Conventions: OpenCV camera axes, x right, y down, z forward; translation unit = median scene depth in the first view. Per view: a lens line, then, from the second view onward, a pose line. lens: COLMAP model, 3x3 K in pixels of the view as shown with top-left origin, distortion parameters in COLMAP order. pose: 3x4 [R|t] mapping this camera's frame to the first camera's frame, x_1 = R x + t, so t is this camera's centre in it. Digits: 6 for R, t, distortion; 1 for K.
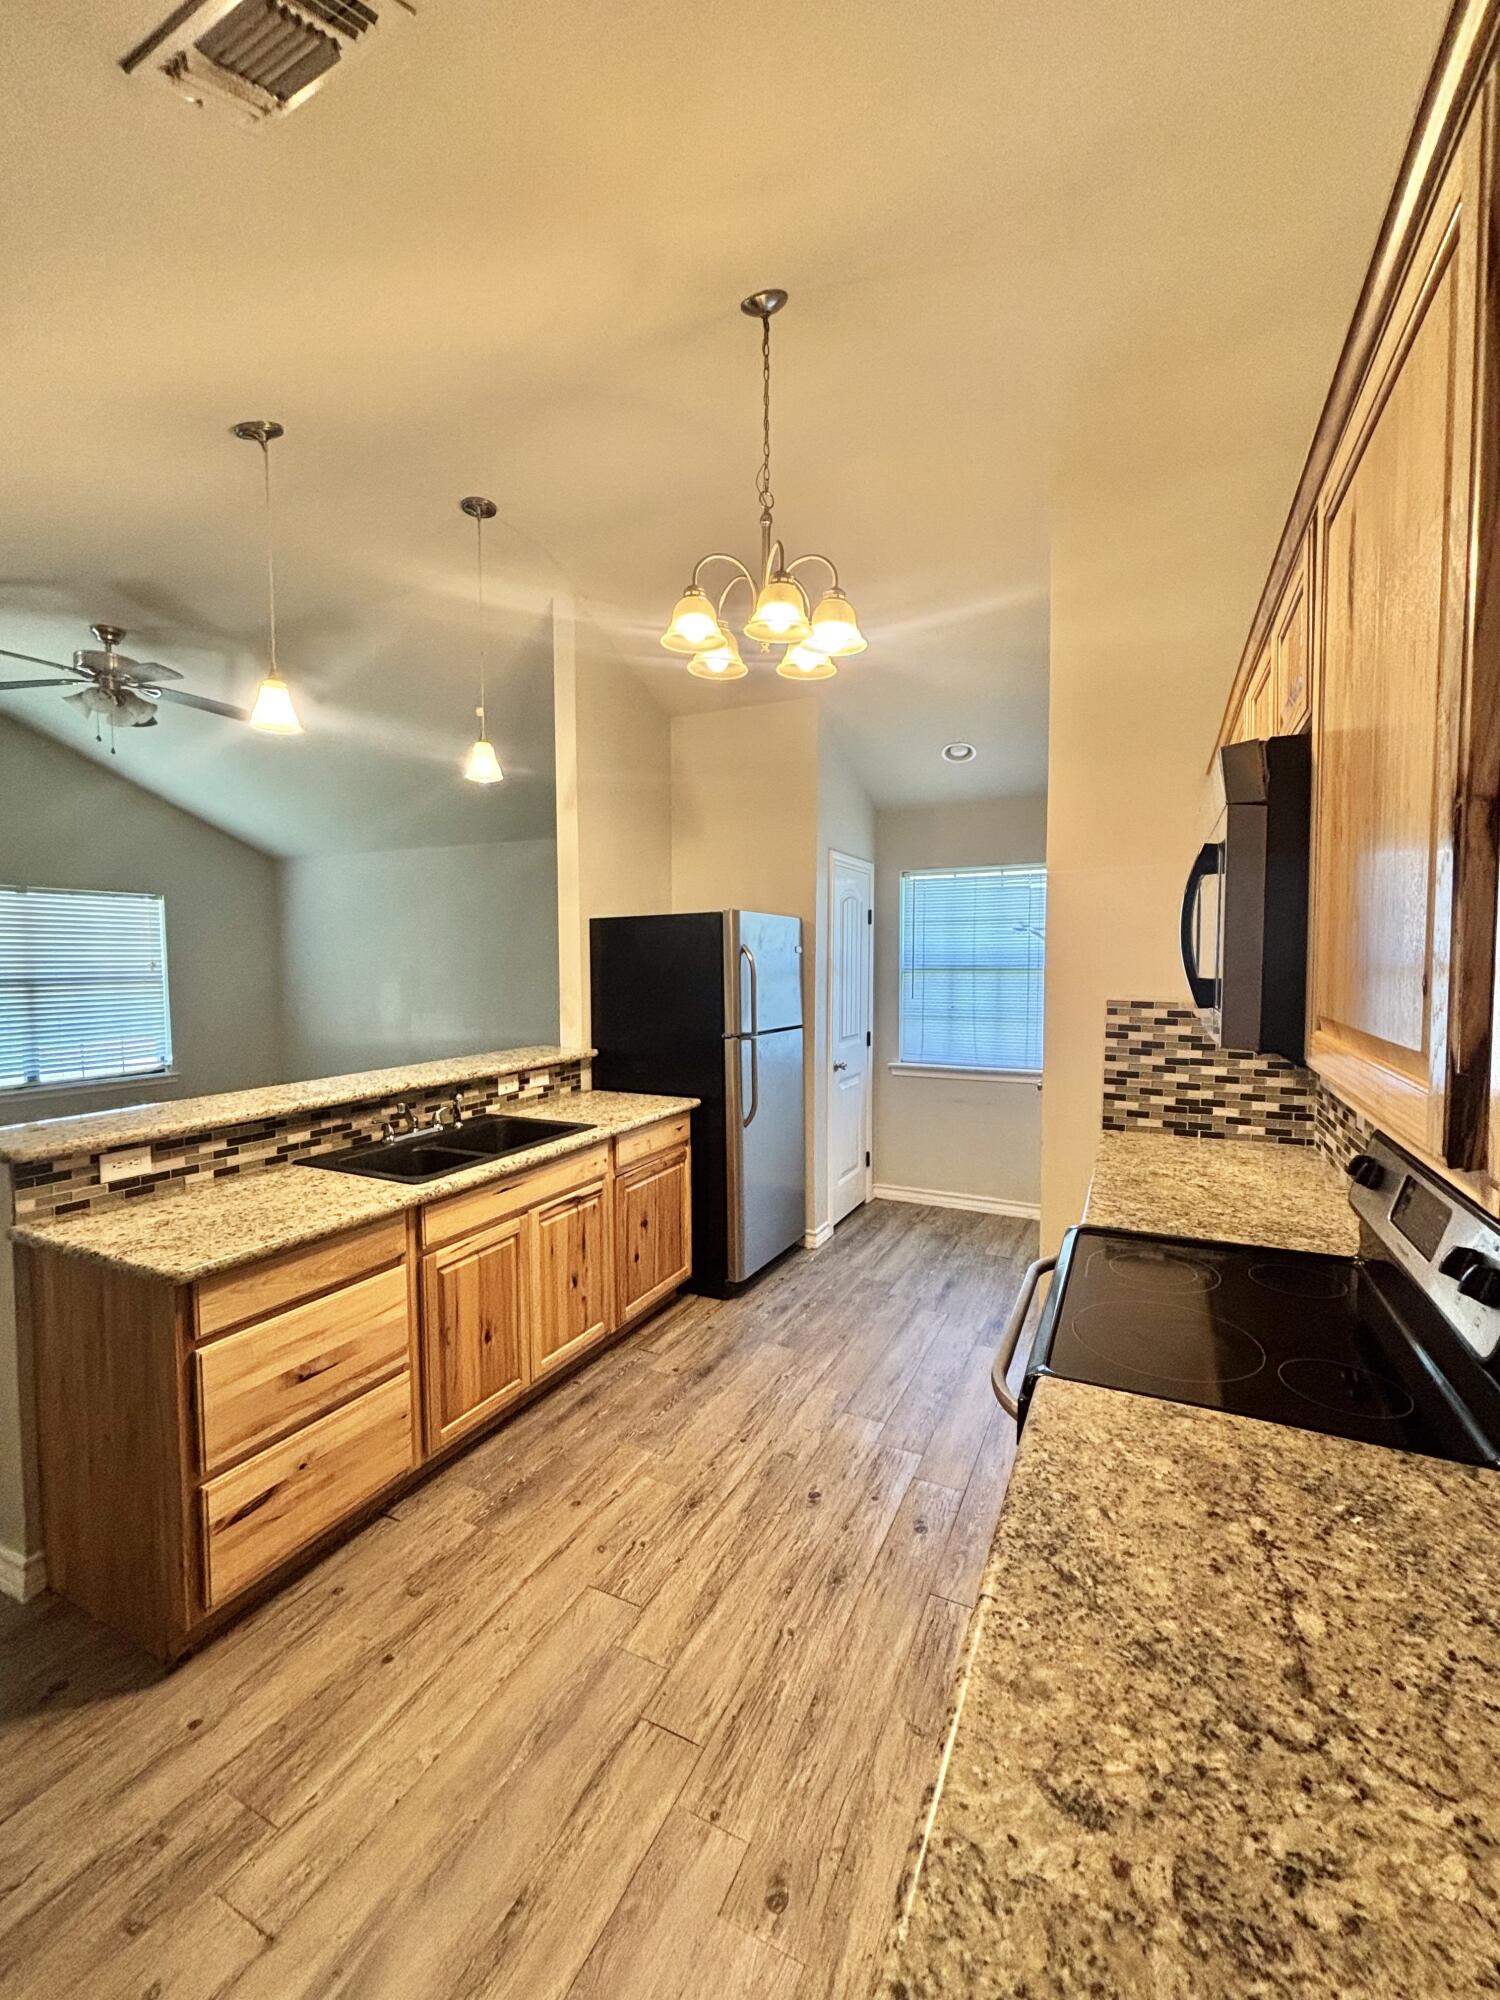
lens RADIAL K [[813.6, 0, 745.9], [0, 813.6, 1004.0], [0, 0, 1]] dist [0.005150, 0.000138]
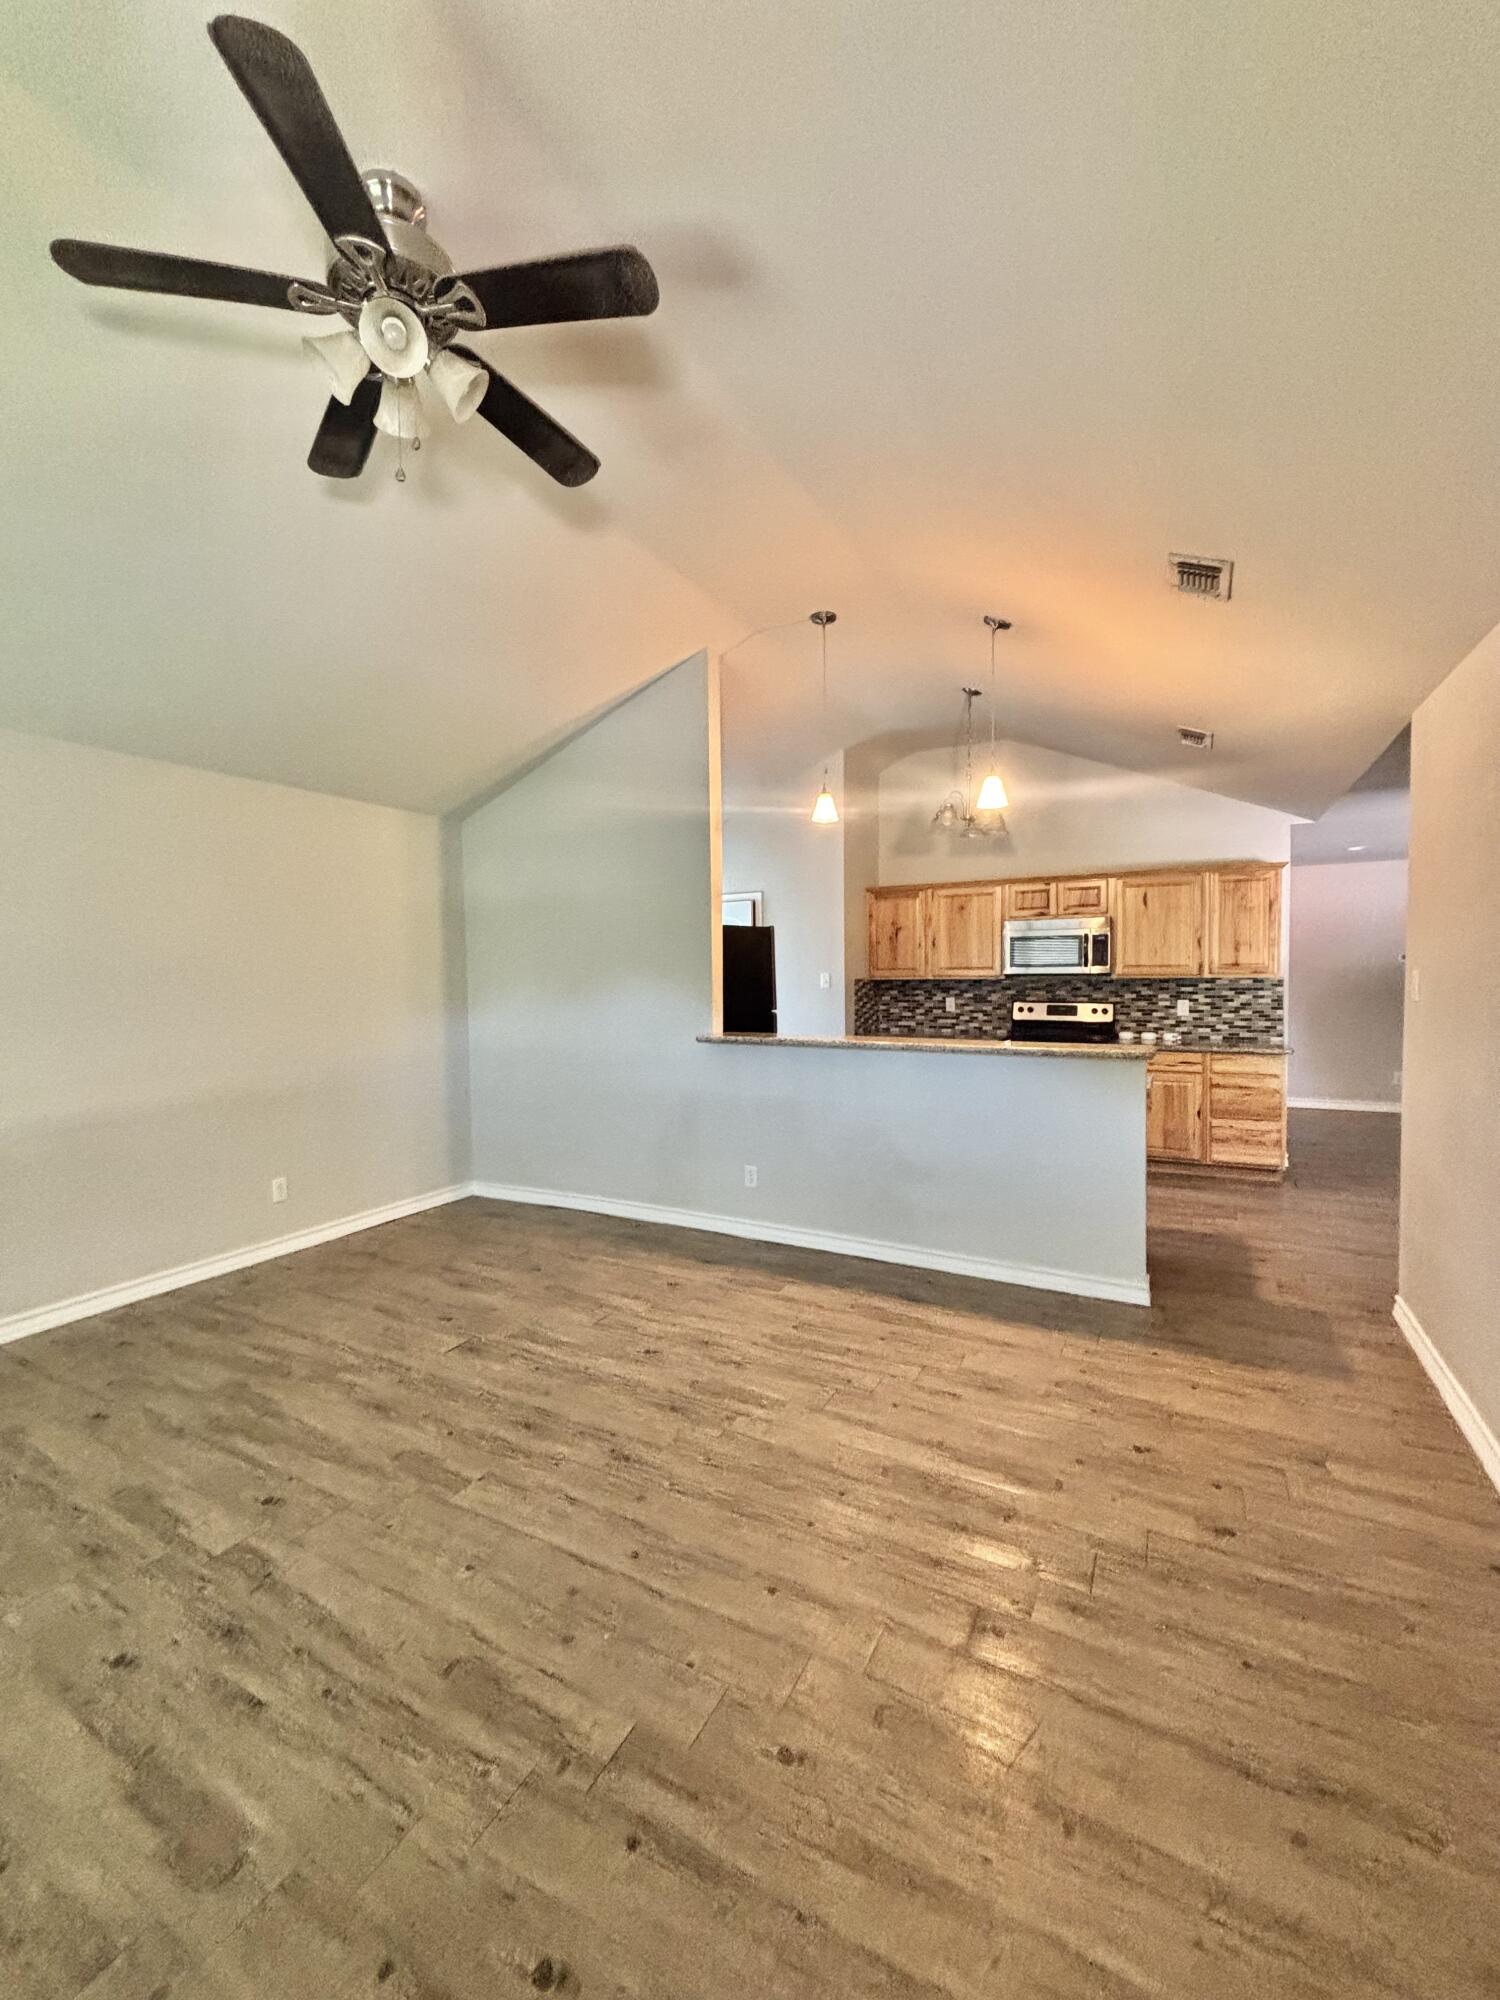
lens RADIAL K [[813.6, 0, 747.4], [0, 813.6, 1000.0], [0, 0, 1]] dist [0.005150, 0.000138]
pose [[0.048717, -0.035061, 0.998197, -1.923223], [0.069962, 0.997049, 0.031606, -0.041044], [-0.996359, 0.068296, 0.051026, 1.224523]]
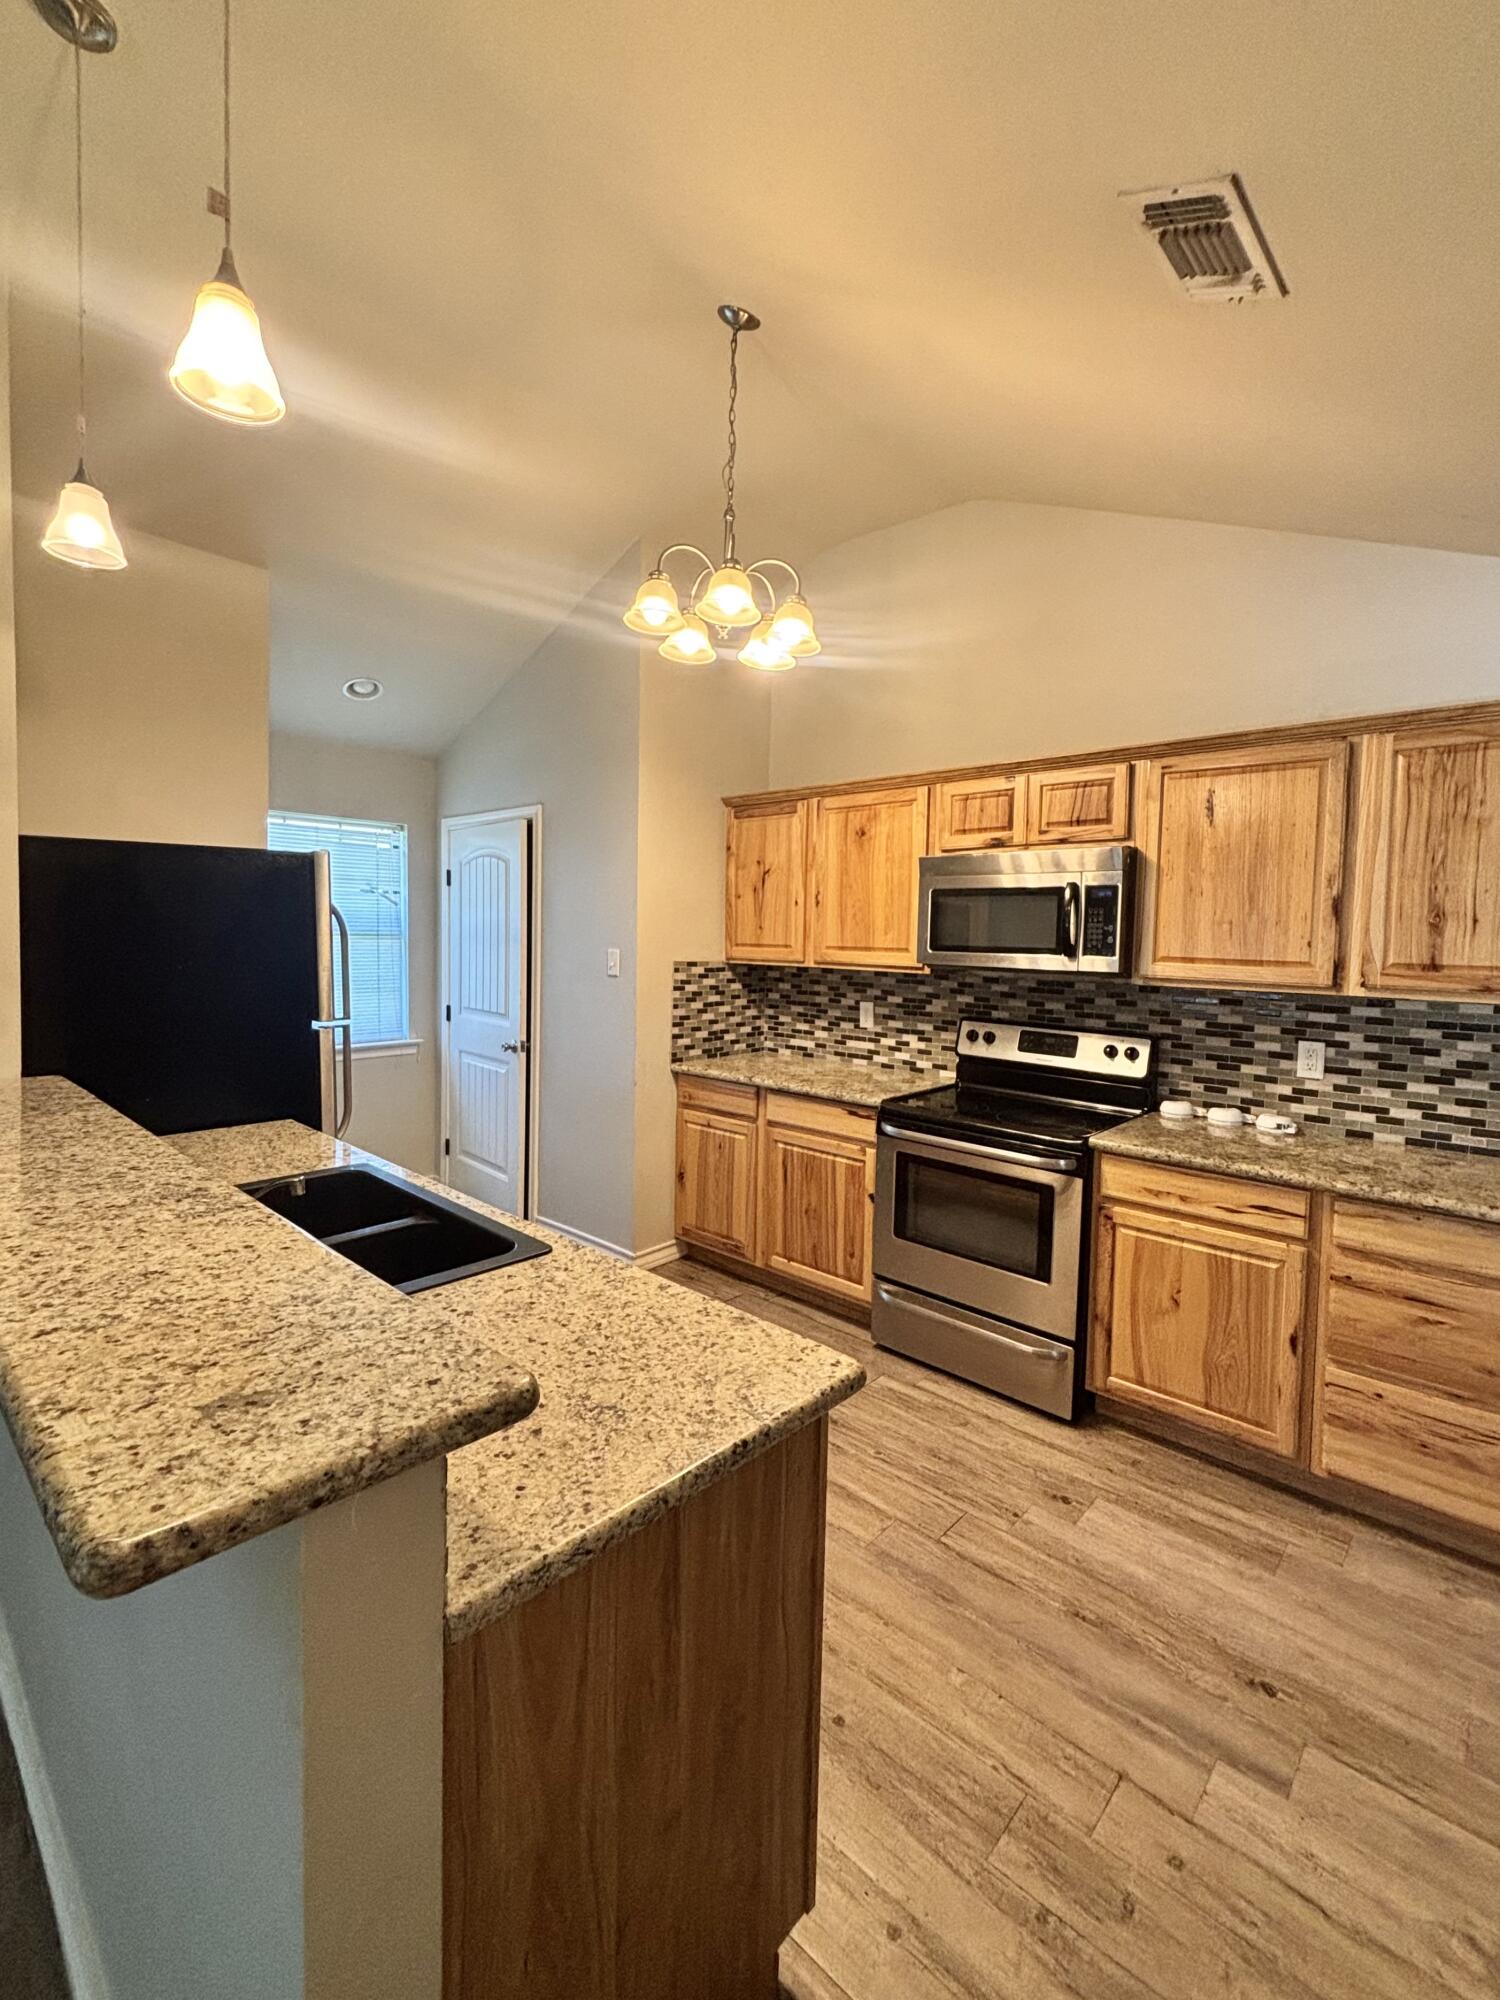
lens RADIAL K [[871.4, 0, 749.6], [0, 871.4, 982.2], [0, 0, 1]] dist [0.001965, 0.000095]
pose [[0.282115, -0.043895, 0.958376, -0.853191], [0.031766, 0.998832, 0.036397, -0.017984], [-0.958855, 0.020176, 0.283180, 0.520010]]
